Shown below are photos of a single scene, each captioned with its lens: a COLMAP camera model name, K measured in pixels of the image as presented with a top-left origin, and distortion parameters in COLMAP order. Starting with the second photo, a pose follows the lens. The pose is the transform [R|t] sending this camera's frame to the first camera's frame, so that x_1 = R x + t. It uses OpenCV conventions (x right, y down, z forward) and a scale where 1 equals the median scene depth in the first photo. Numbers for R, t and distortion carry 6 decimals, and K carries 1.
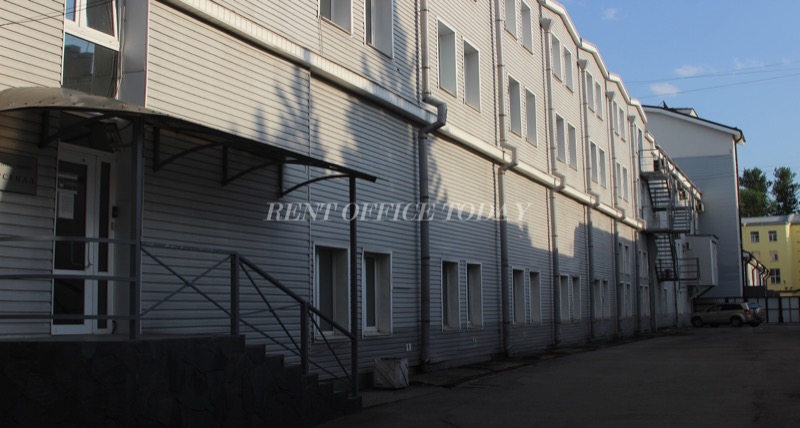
lens RADIAL K [[906.4, 0, 400.0], [0, 906.4, 214.0], [0, 0, 1]] dist [-0.209456, 0.170978]
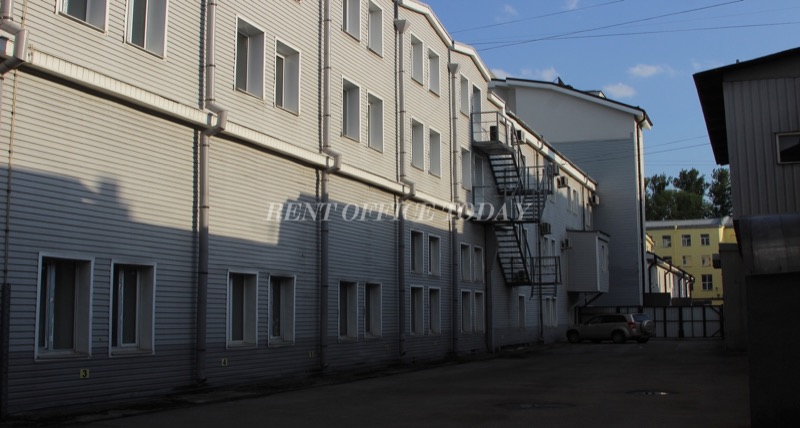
lens RADIAL K [[906.4, 0, 400.0], [0, 906.4, 214.0], [0, 0, 1]] dist [-0.209456, 0.170978]
pose [[0.998711, 0.010382, 0.049676, 0.098072], [-0.010139, 0.999935, -0.005140, 0.011144], [-0.049726, 0.004630, 0.998752, 0.134855]]
